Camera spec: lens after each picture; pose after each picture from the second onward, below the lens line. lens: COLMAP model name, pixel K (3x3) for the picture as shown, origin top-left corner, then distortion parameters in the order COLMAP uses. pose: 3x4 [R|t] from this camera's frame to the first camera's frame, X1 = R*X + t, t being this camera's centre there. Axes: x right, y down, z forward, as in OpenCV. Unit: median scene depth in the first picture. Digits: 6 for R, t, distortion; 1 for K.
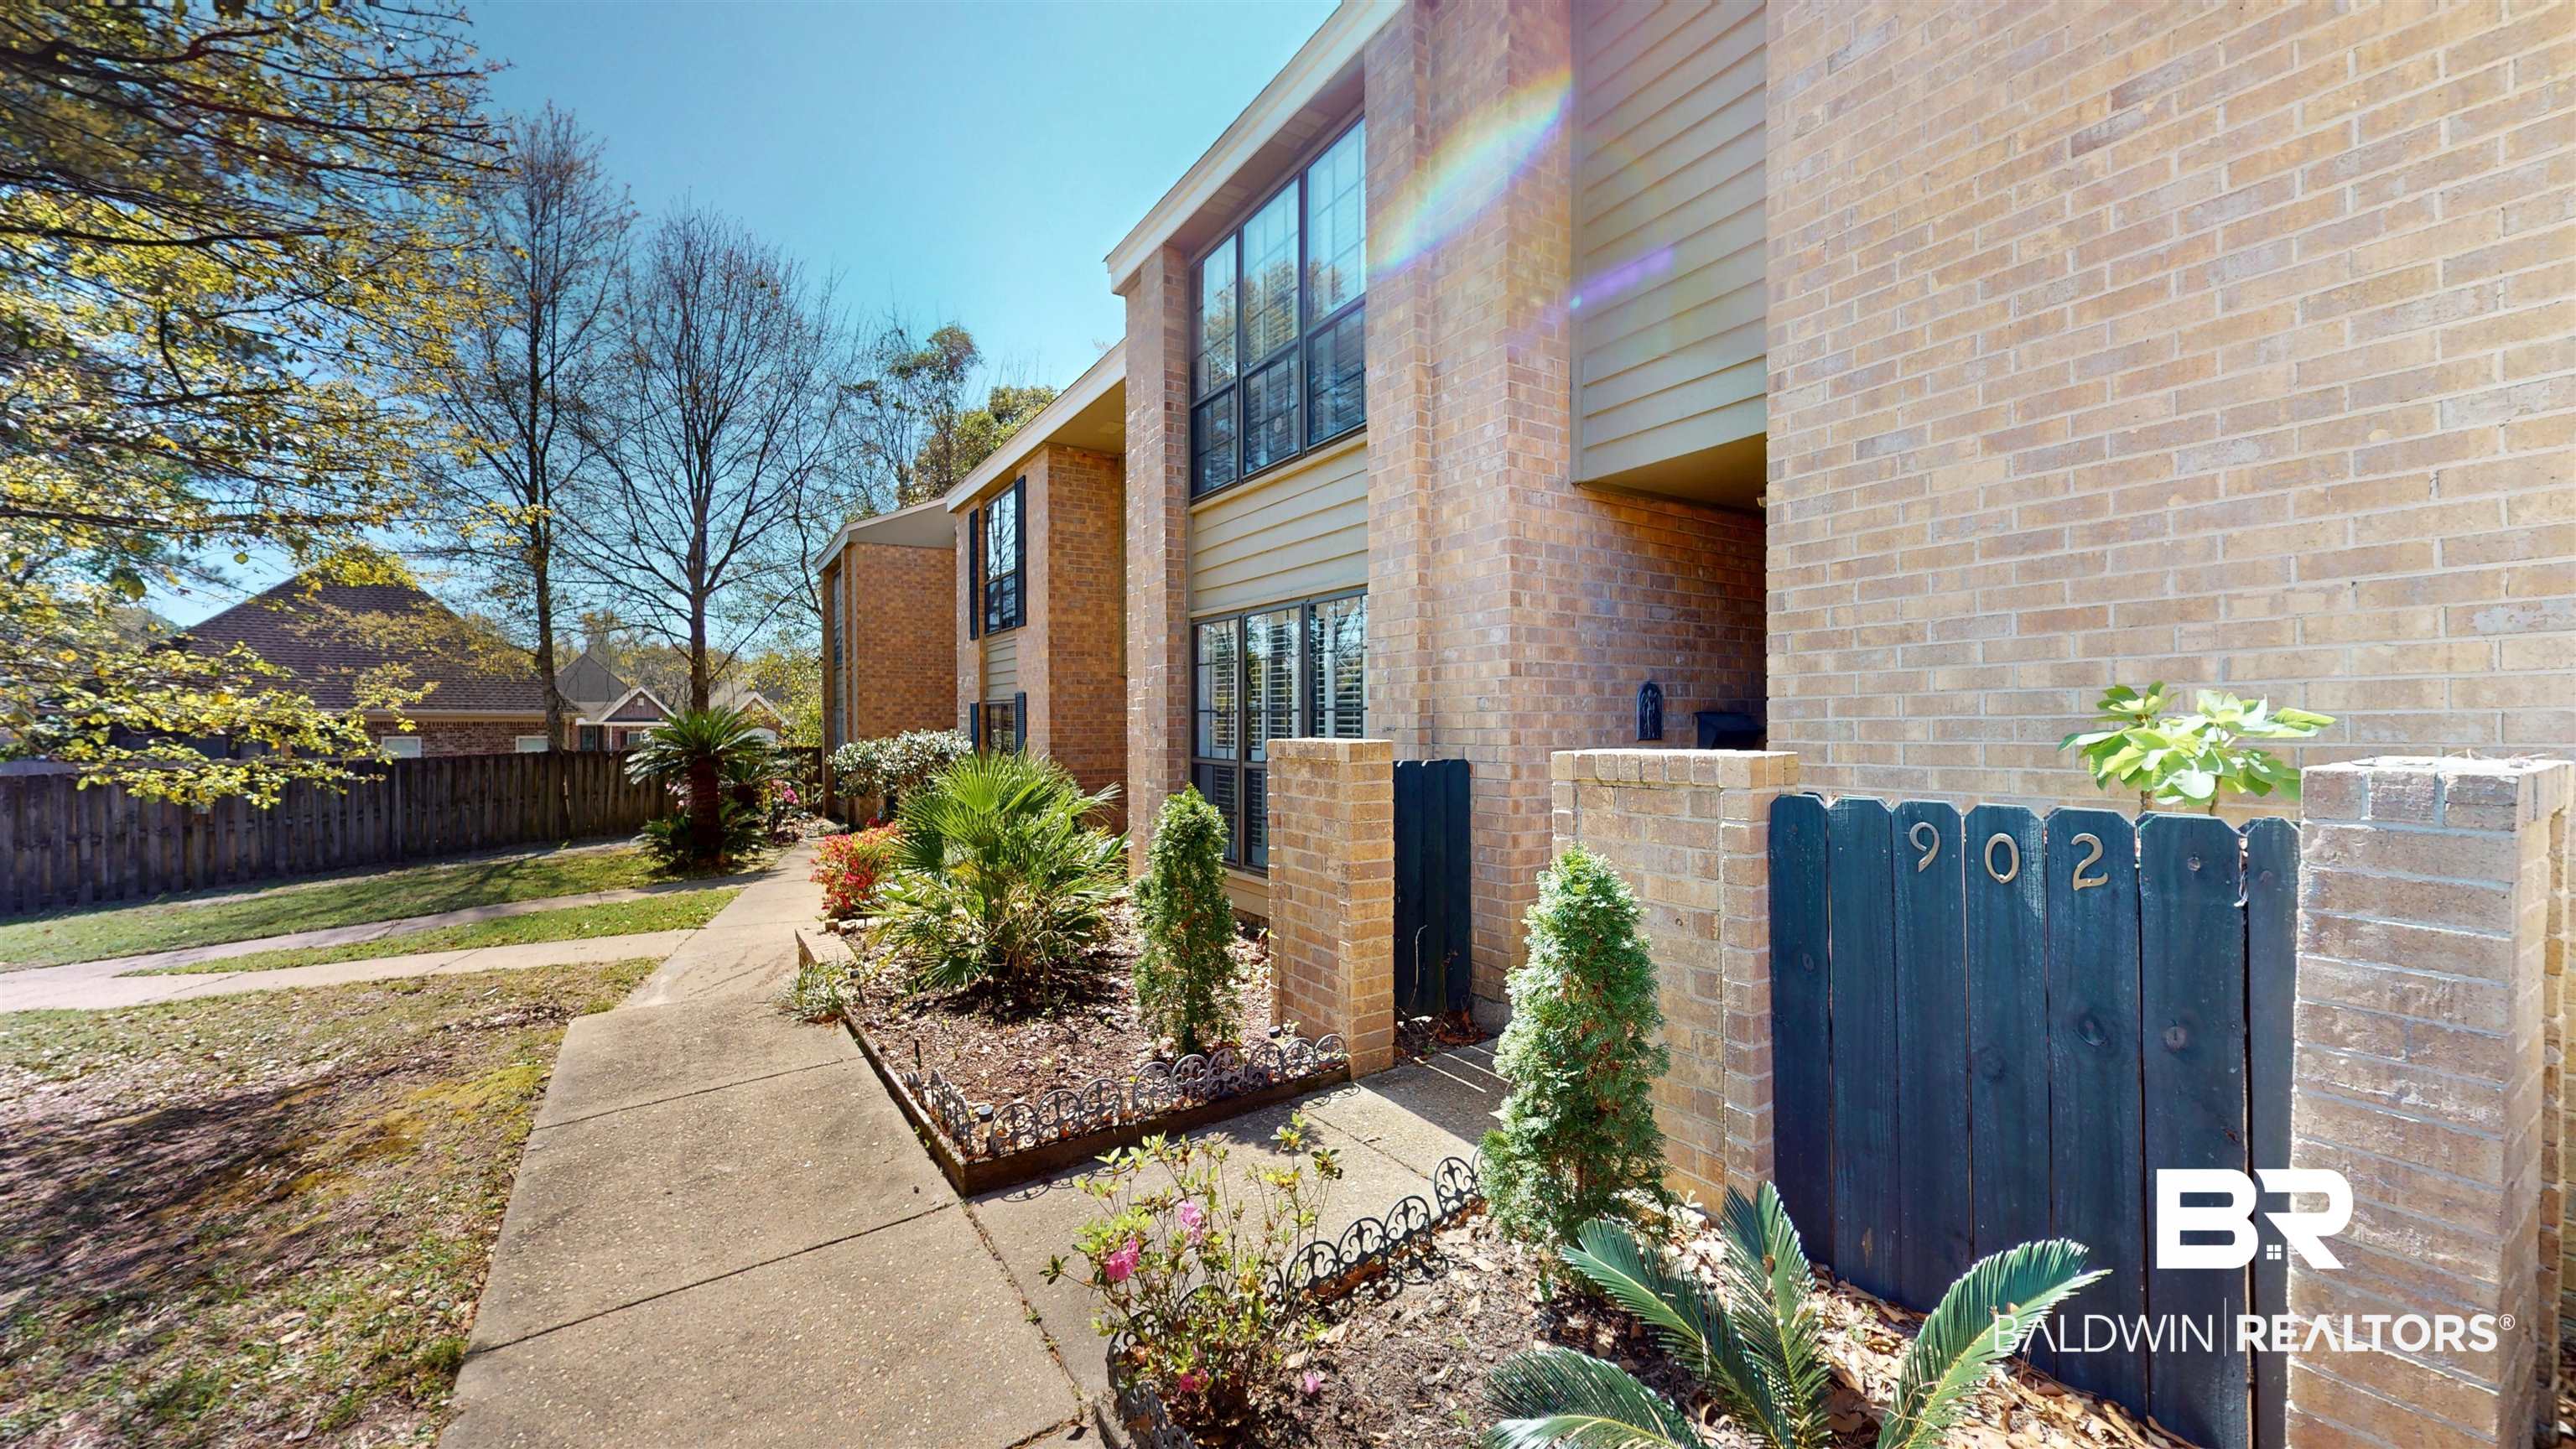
lens RADIAL K [[949.4, 0, 1297.5], [0, 949.4, 725.9], [0, 0, 1]] dist [0.001881, -0.001083]
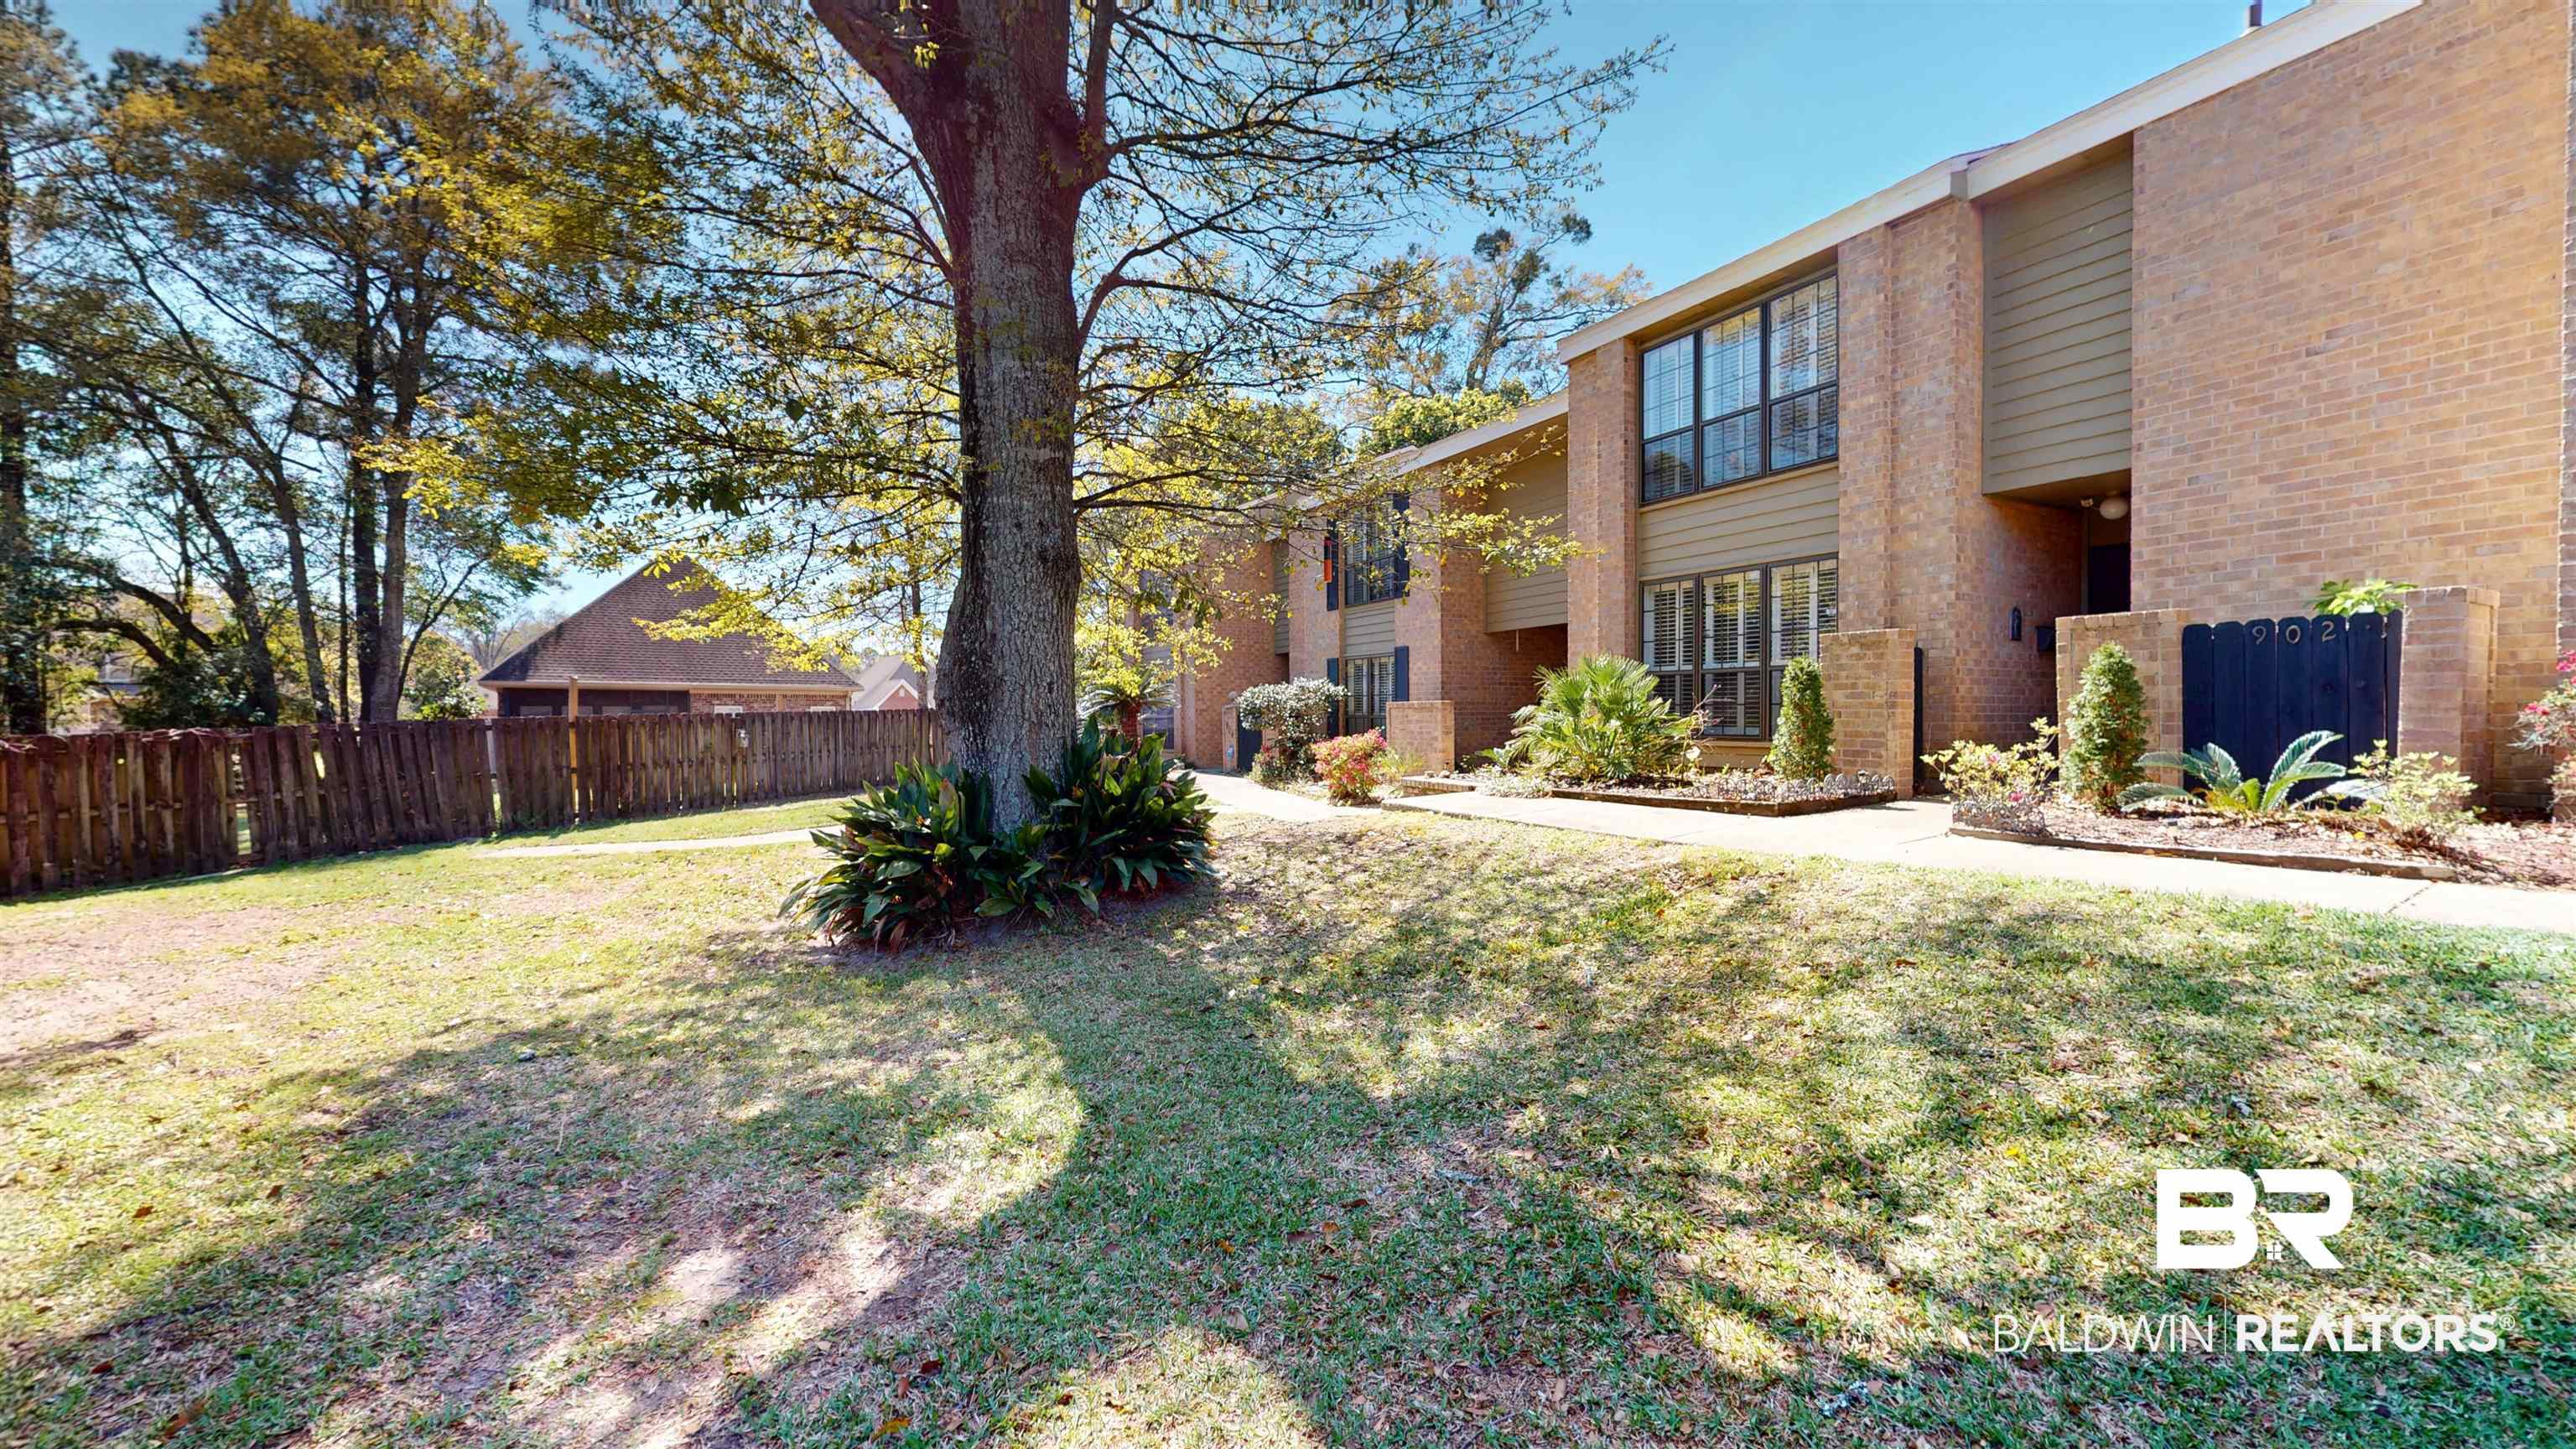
lens RADIAL K [[949.4, 0, 1289.3], [0, 949.4, 726.6], [0, 0, 1]] dist [0.001881, -0.001083]
pose [[0.997618, -0.001282, -0.068972, -1.432728], [0.001936, 0.999954, 0.009420, 0.263764], [0.068957, -0.009531, 0.997574, -1.424826]]
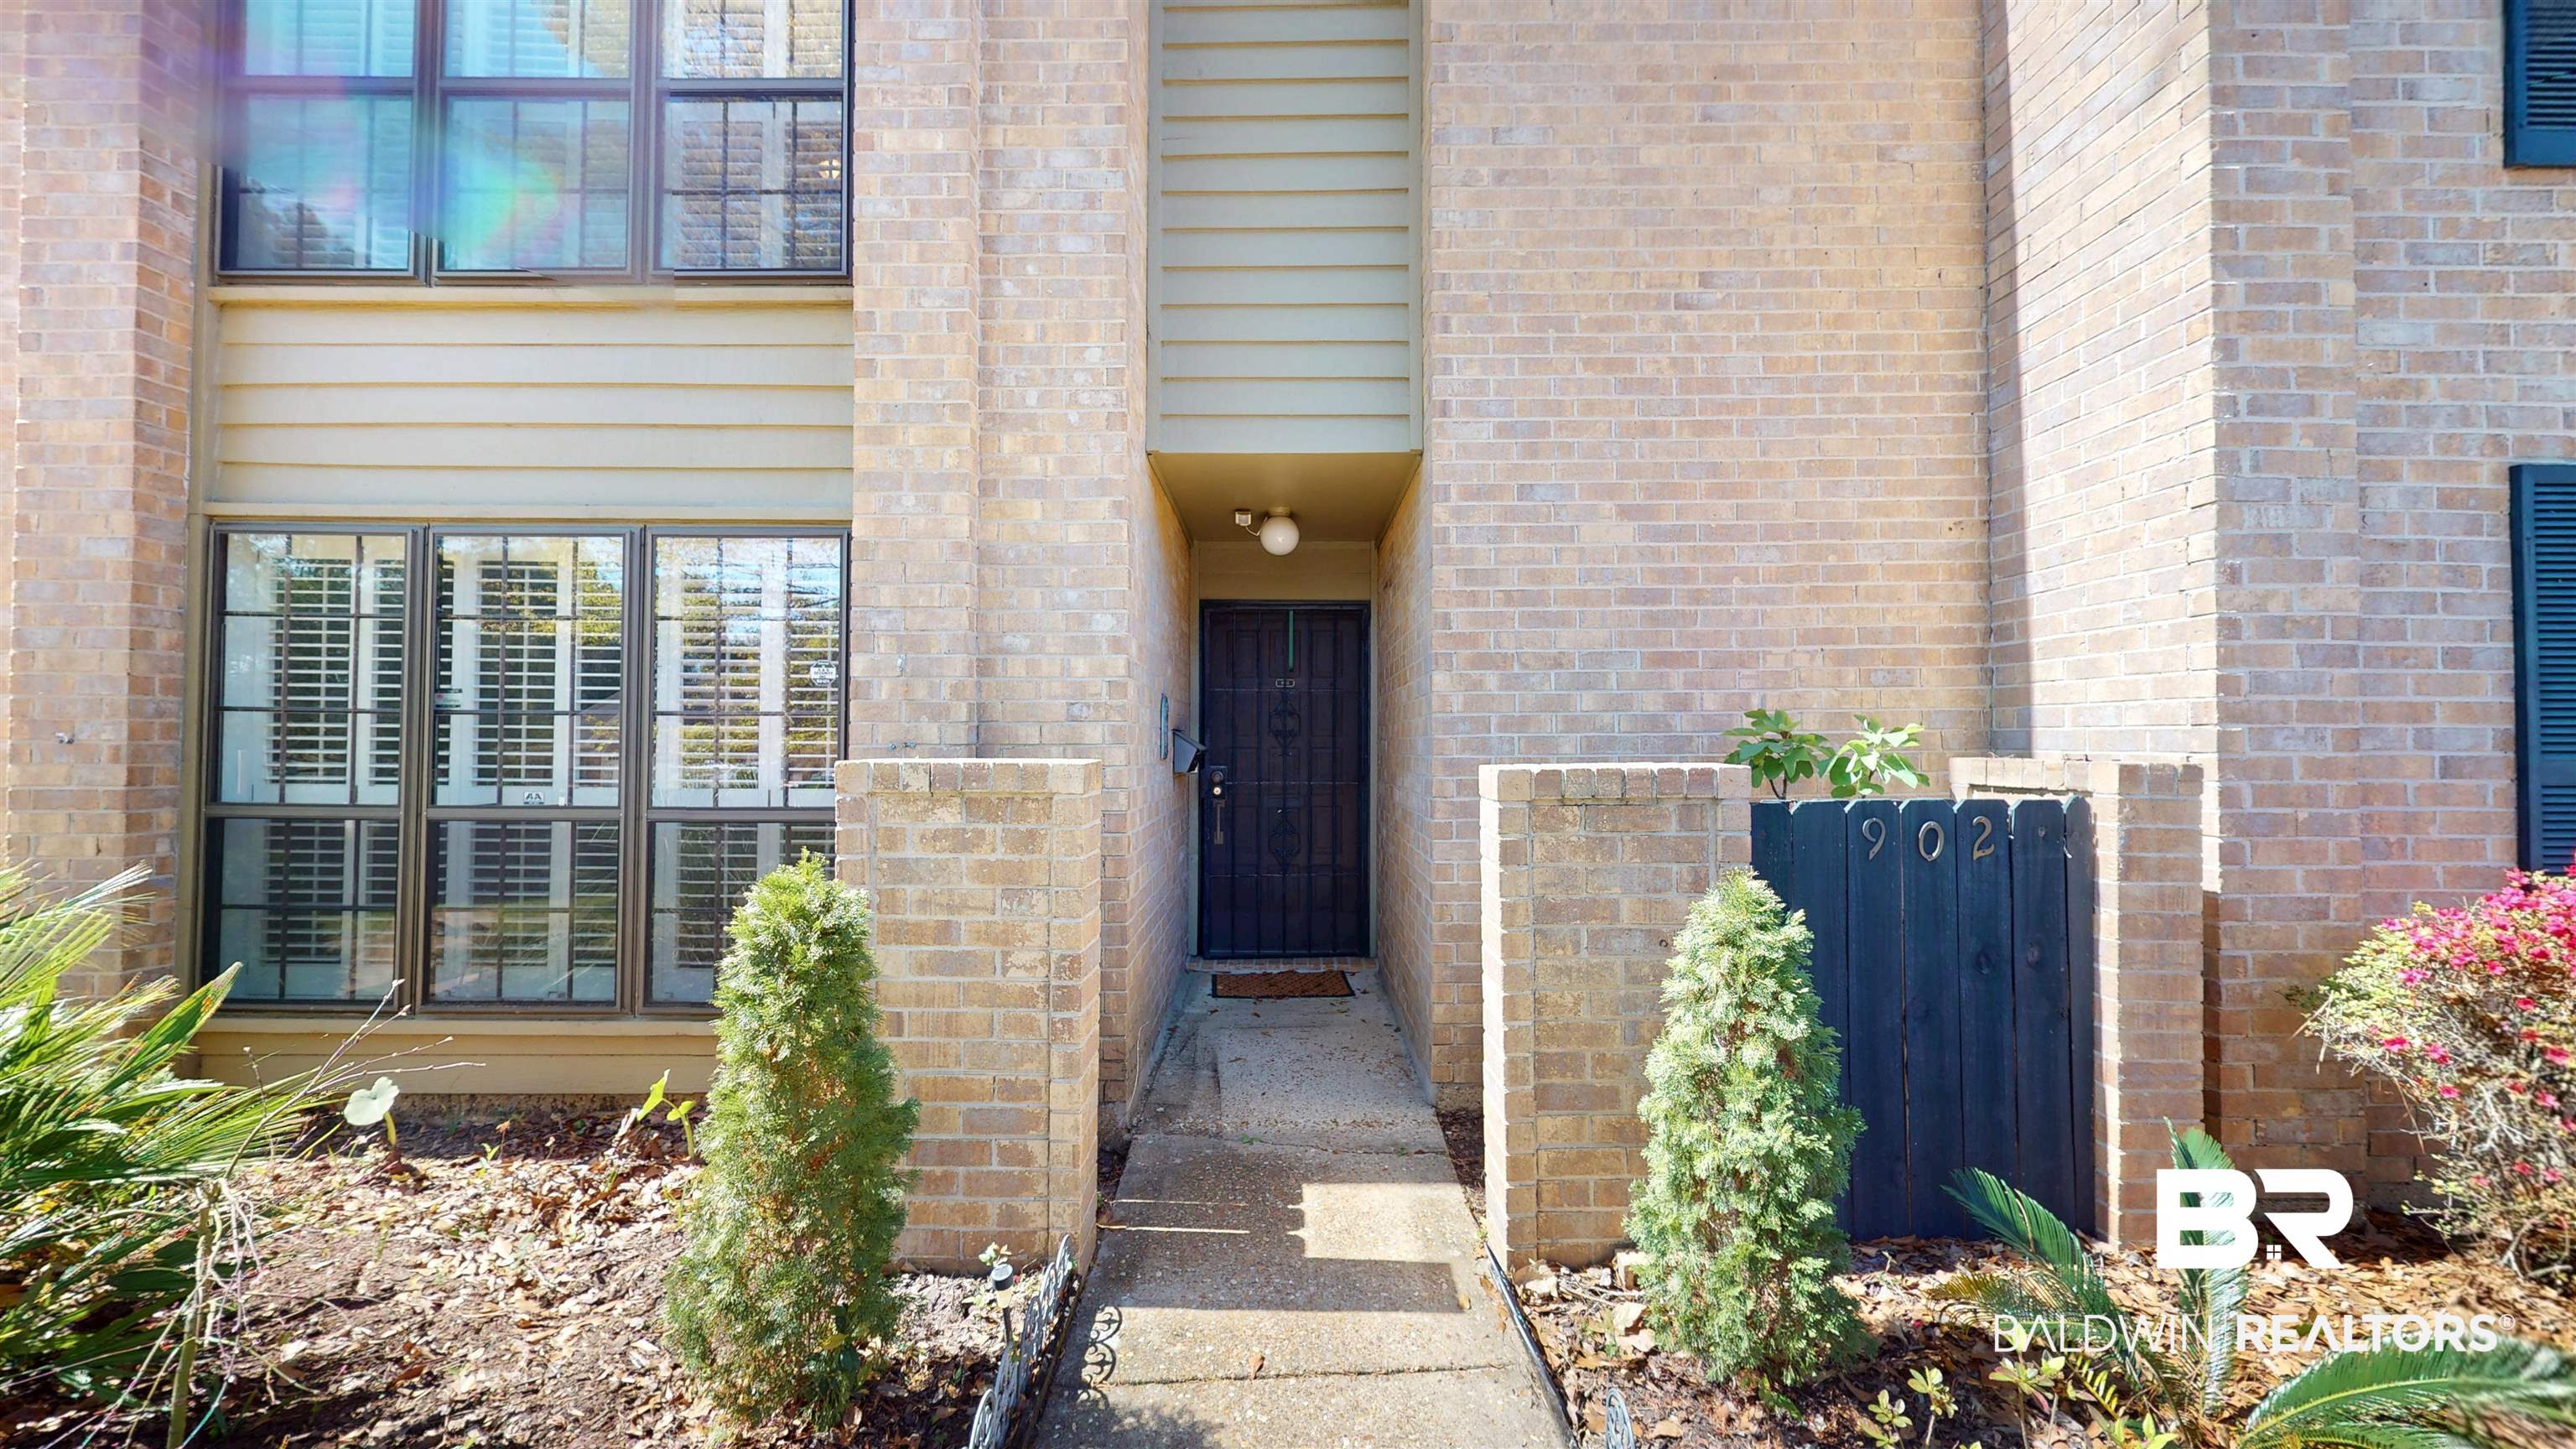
lens RADIAL K [[949.4, 0, 1282.9], [0, 949.4, 726.3], [0, 0, 1]] dist [0.001881, -0.001083]
pose [[0.542397, 0.021241, 0.839854, -0.545787], [0.000481, 0.999672, -0.025594, 0.012272], [-0.840122, 0.014286, 0.542209, 0.716754]]
